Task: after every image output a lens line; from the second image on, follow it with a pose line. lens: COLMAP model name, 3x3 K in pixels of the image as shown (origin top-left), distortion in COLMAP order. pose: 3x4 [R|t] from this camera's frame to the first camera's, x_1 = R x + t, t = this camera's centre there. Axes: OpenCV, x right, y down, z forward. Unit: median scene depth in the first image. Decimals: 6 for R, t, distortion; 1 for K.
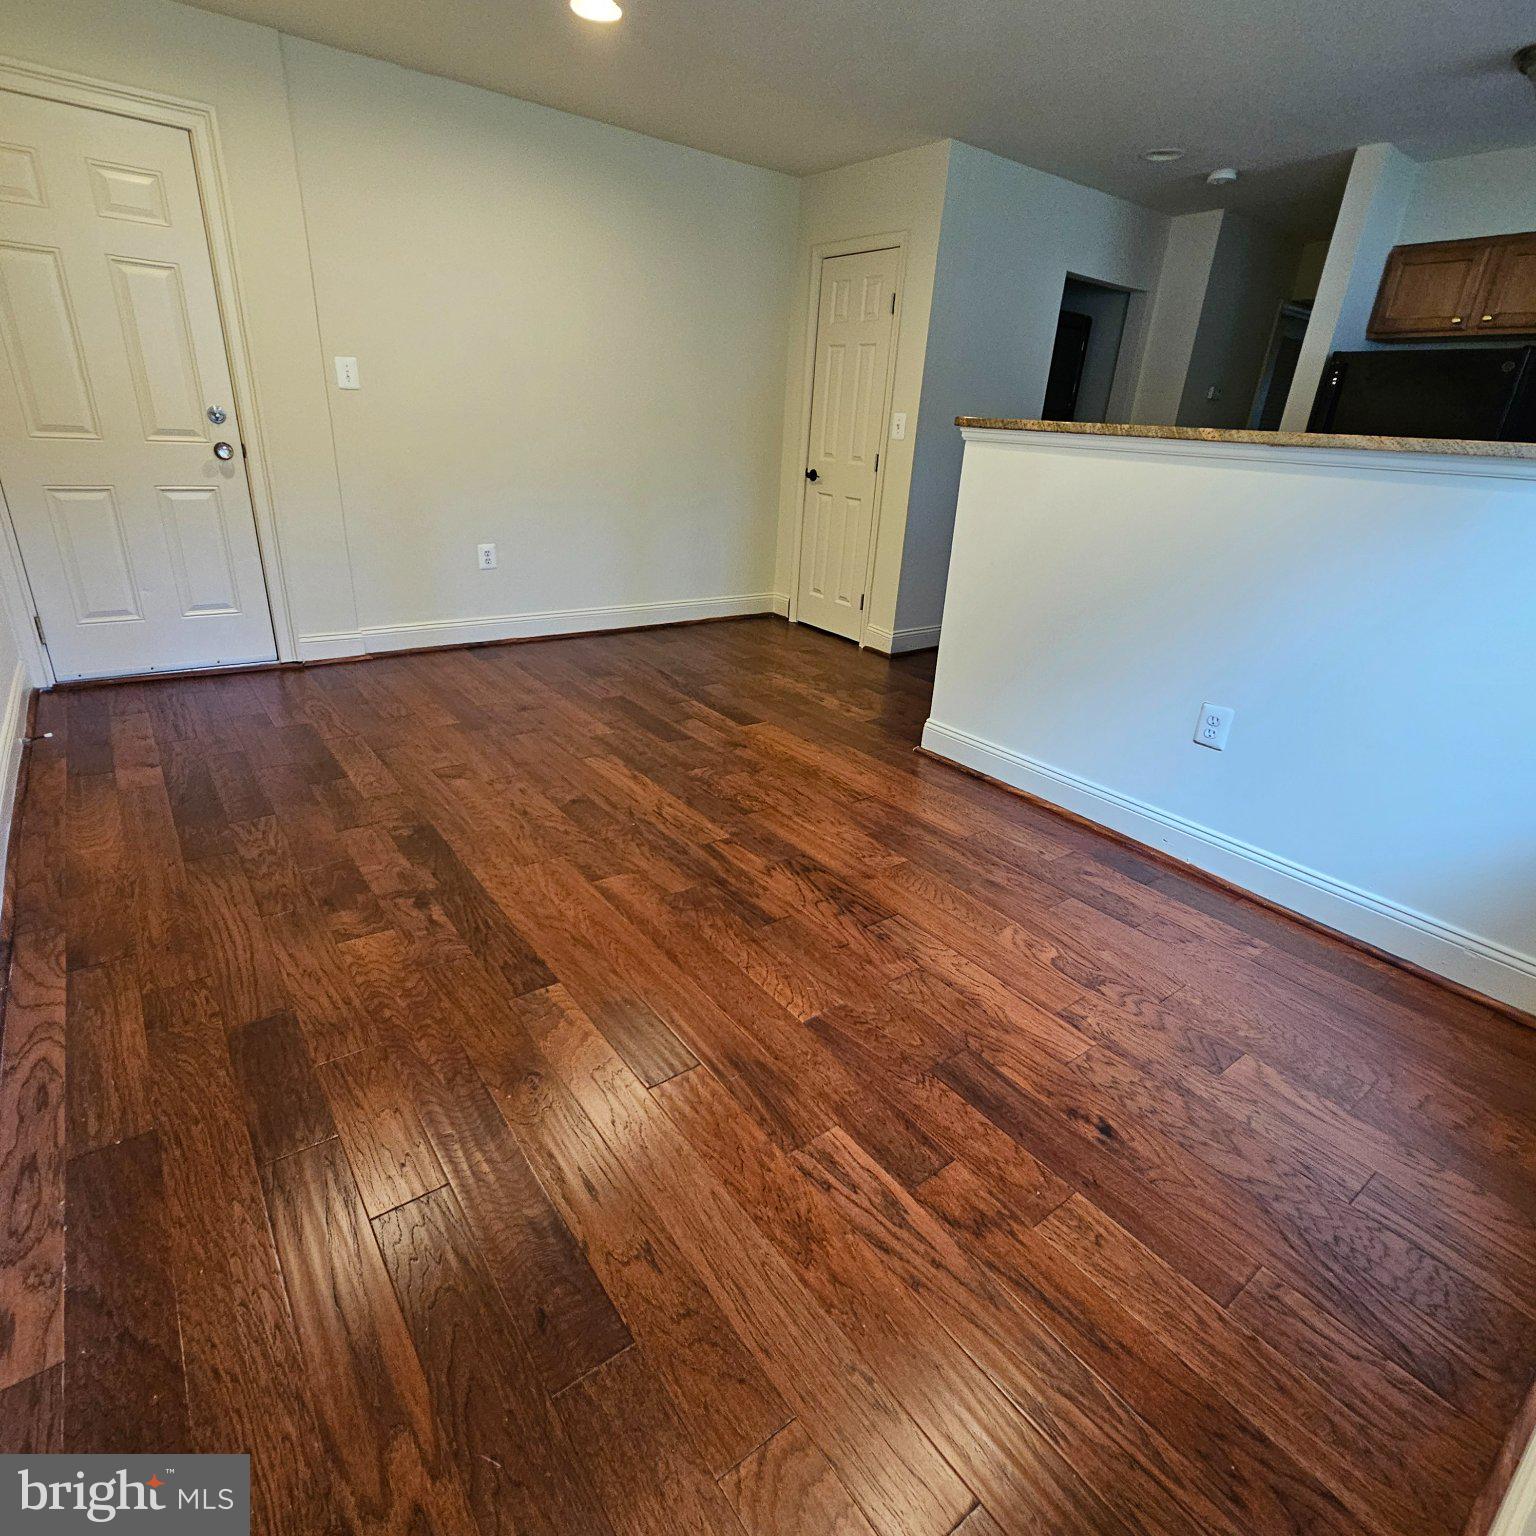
lens RADIAL K [[829.1, 0, 768.6], [0, 829.1, 772.0], [0, 0, 1]] dist [-0.001596, -0.001108]
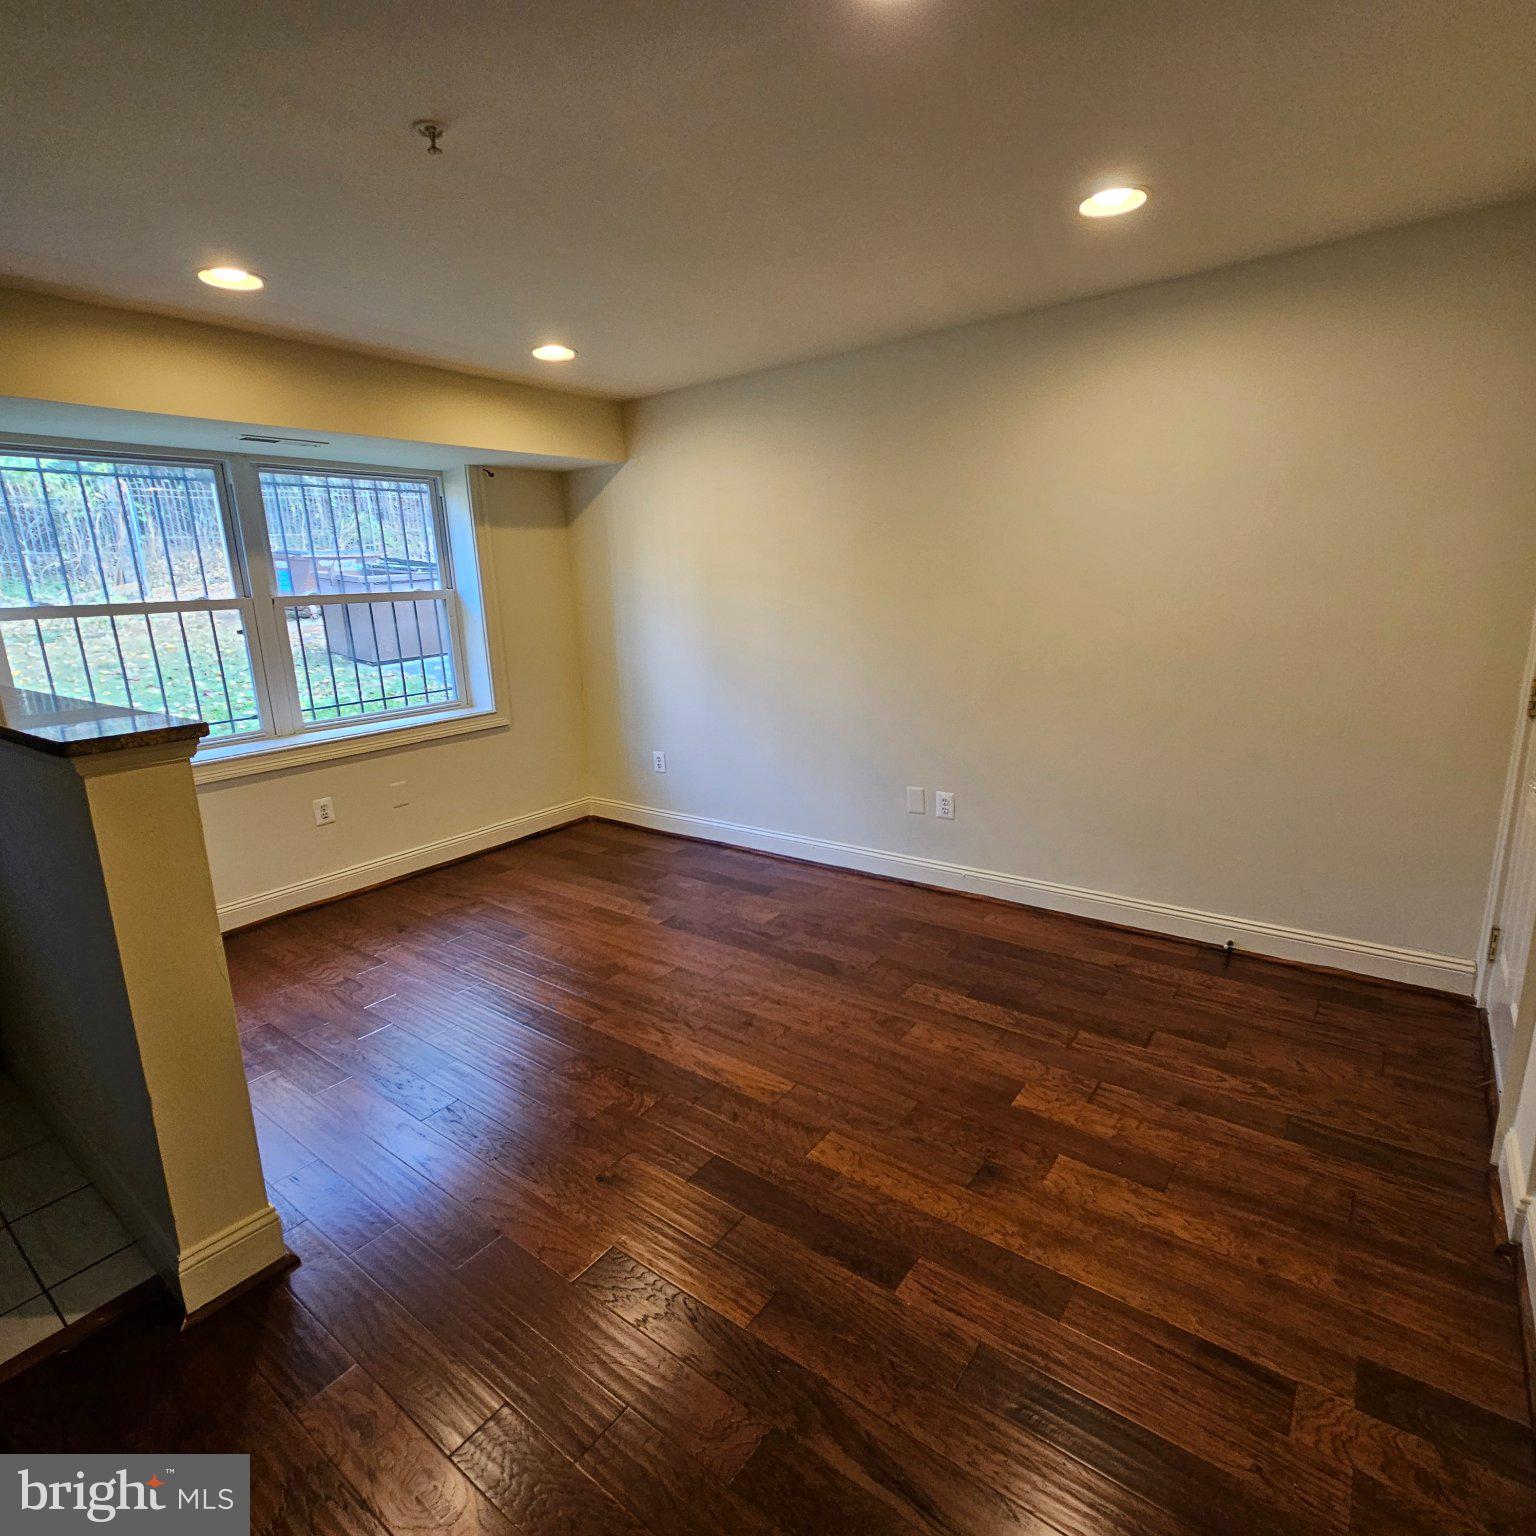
lens RADIAL K [[829.1, 0, 768.6], [0, 829.1, 772.0], [0, 0, 1]] dist [-0.001596, -0.001108]
pose [[-0.963079, 0.038914, -0.266393, 0.004419], [-0.122614, 0.817515, 0.562703, -0.730403], [0.239678, 0.574590, -0.782560, 1.478068]]
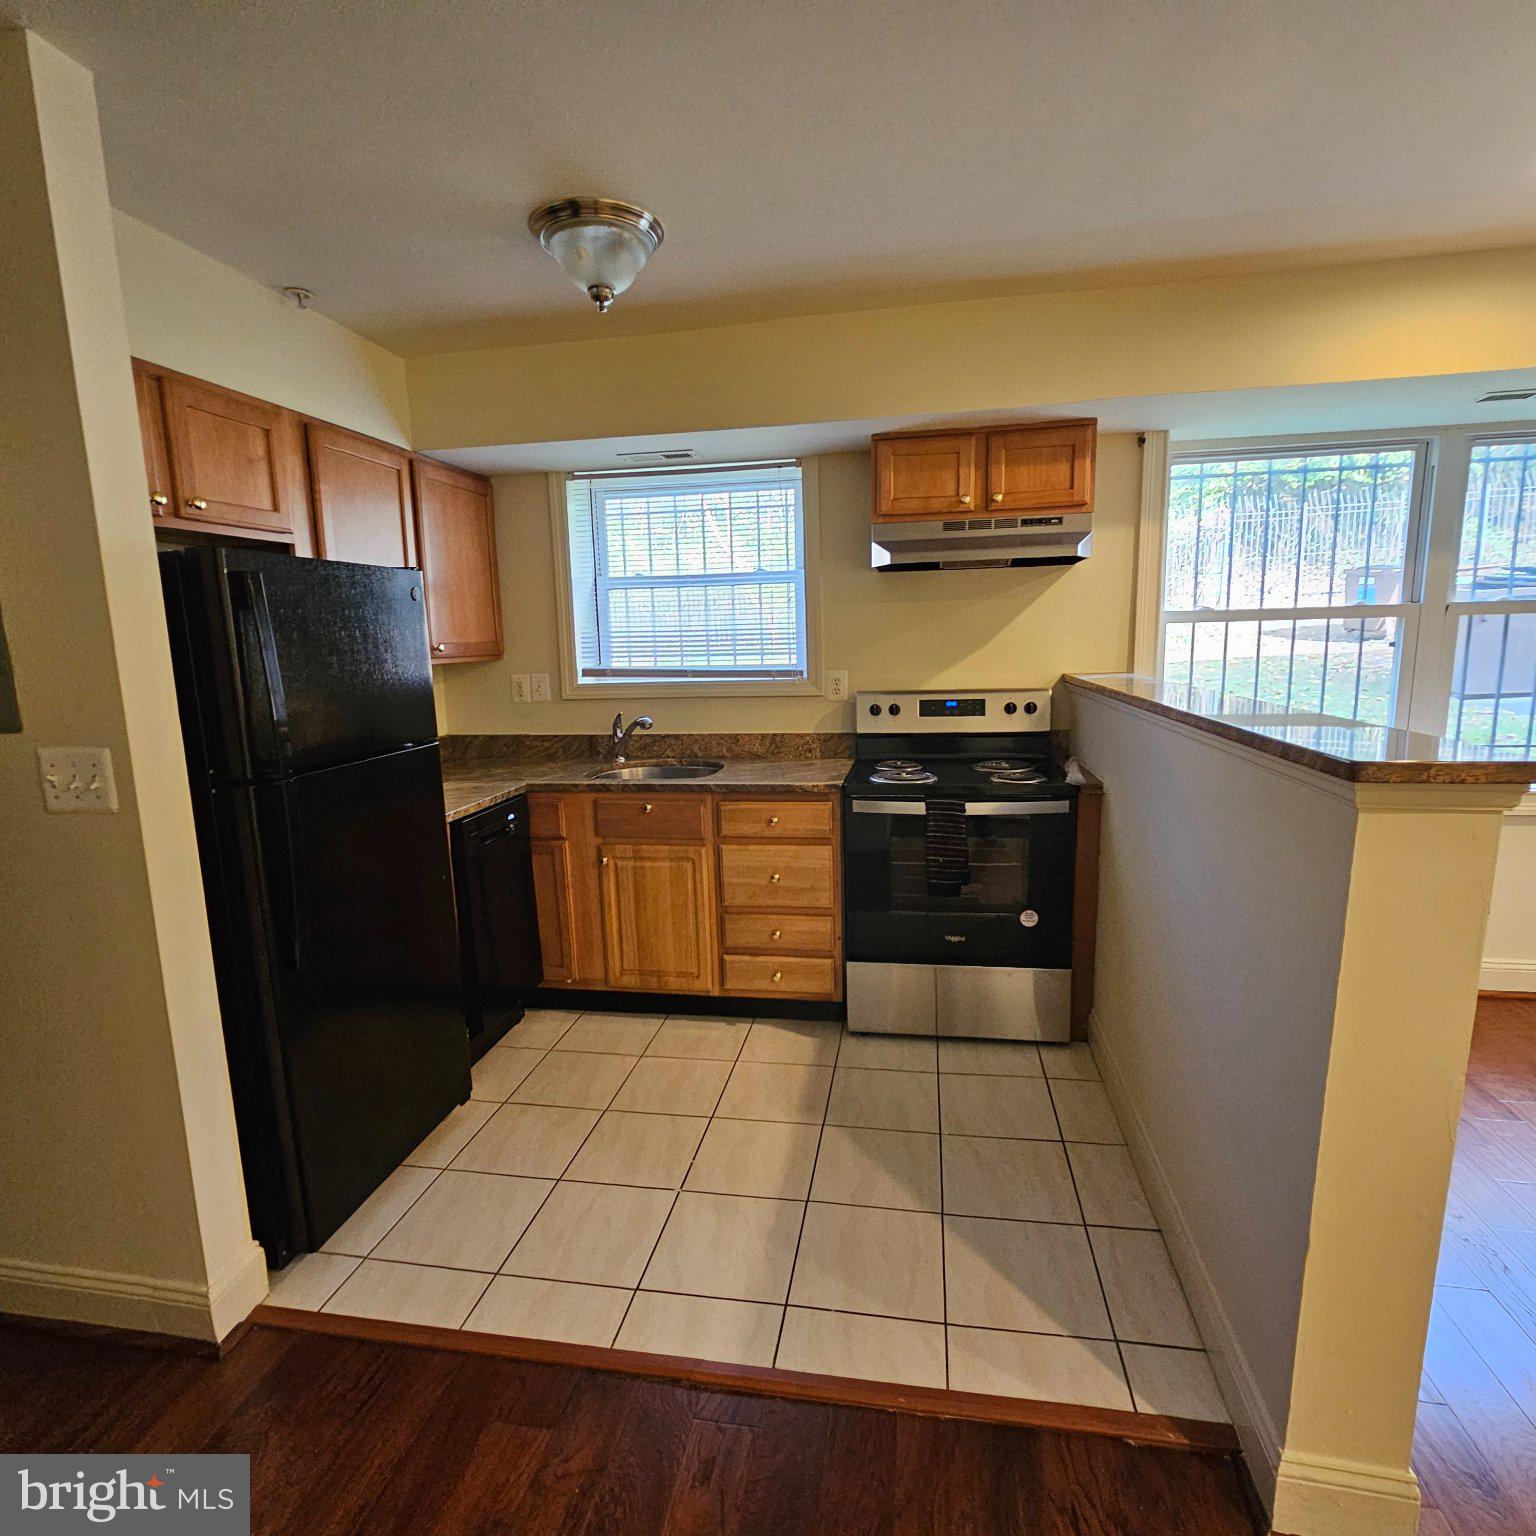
lens RADIAL K [[829.1, 0, 768.6], [0, 829.1, 772.0], [0, 0, 1]] dist [-0.001596, -0.001108]
pose [[-0.678879, -0.162624, 0.716014, 0.194456], [0.272082, 0.850024, 0.451032, -0.648404], [-0.681978, 0.501011, -0.532817, 1.357156]]
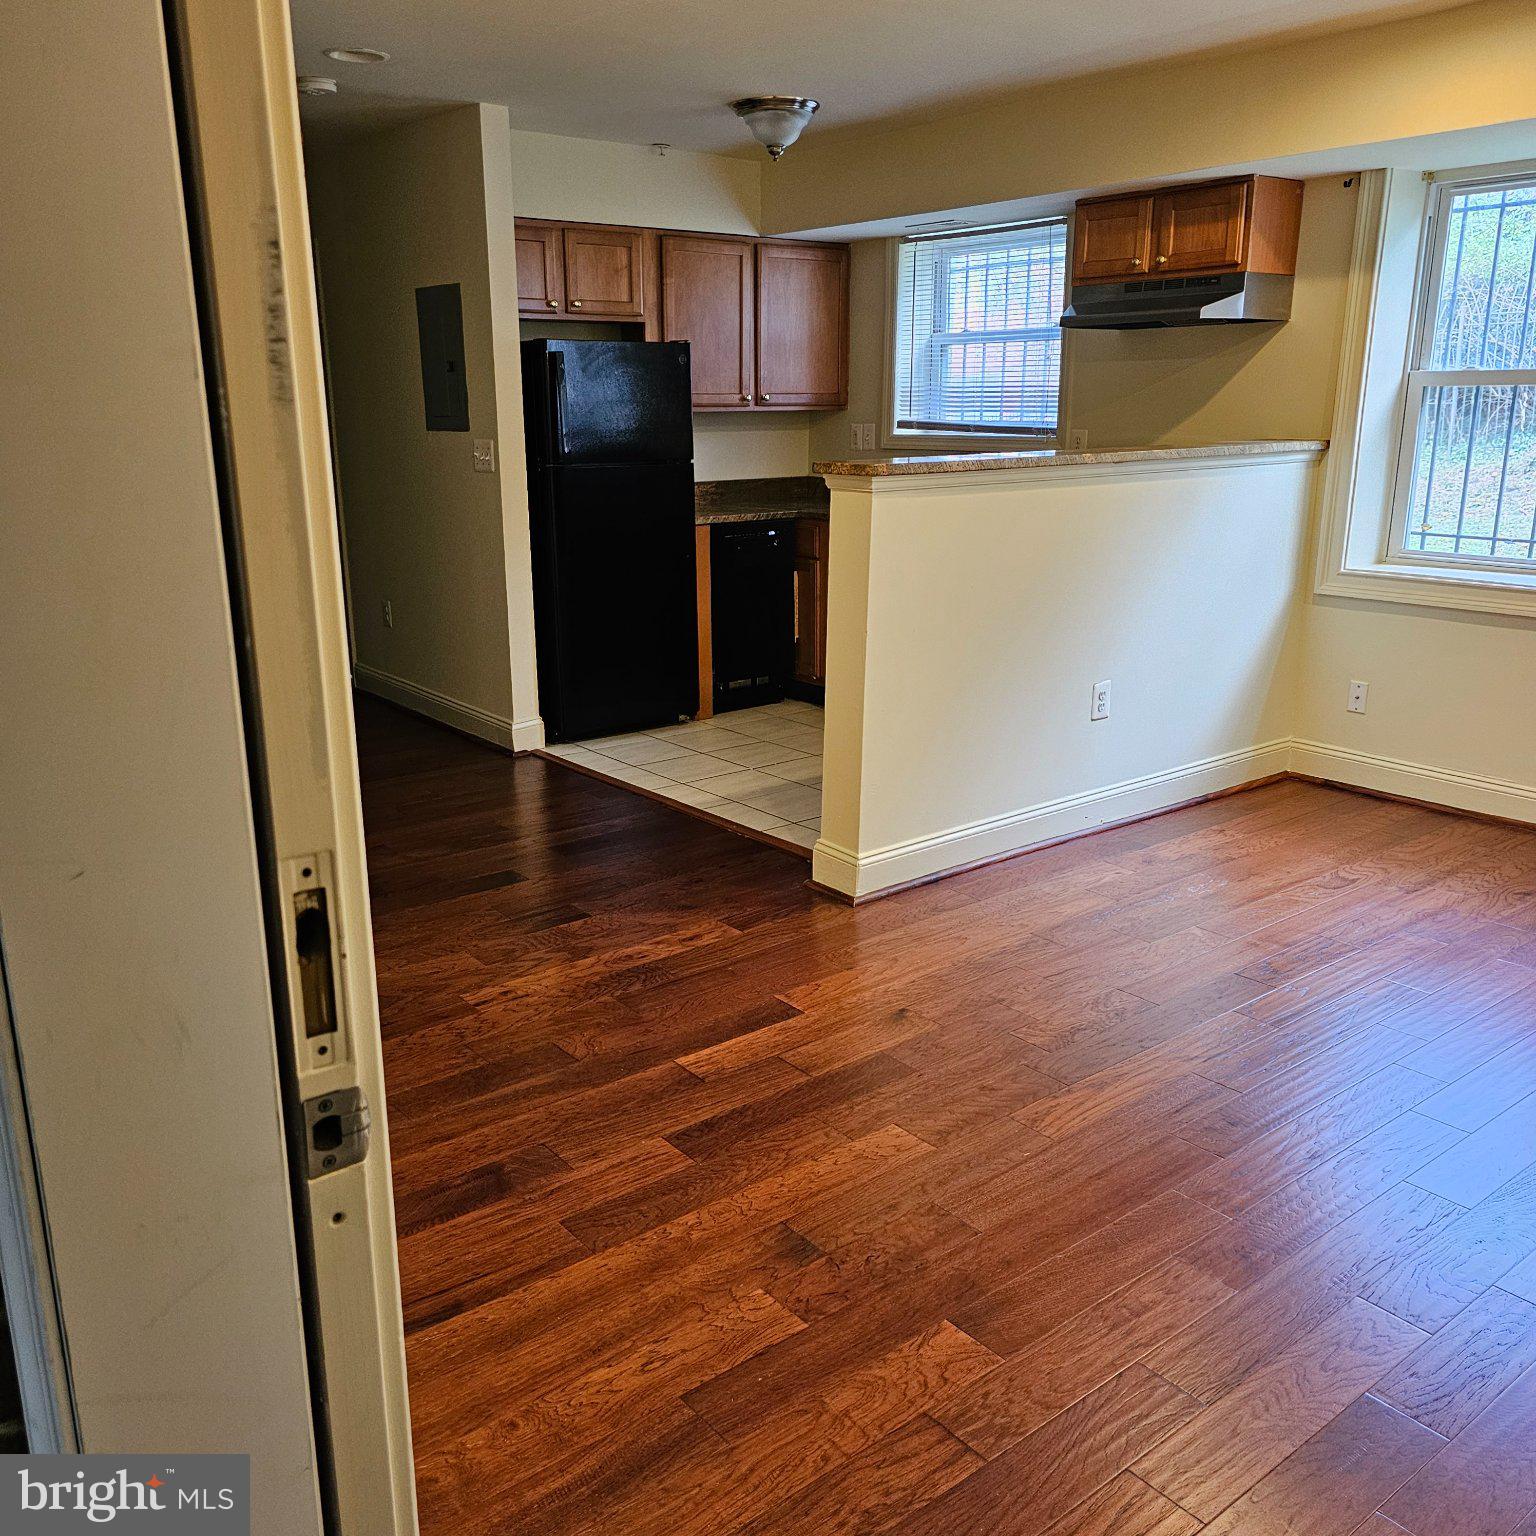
lens RADIAL K [[1373.8, 0, 768.0], [0, 1373.8, 768.0], [0, 0, 1]] dist [0.085800, -0.093988]
pose [[-0.026837, -0.317012, 0.948042, -1.006047], [0.391248, 0.869395, 0.301789, -0.573173], [-0.919894, 0.379019, 0.100698, 1.006647]]
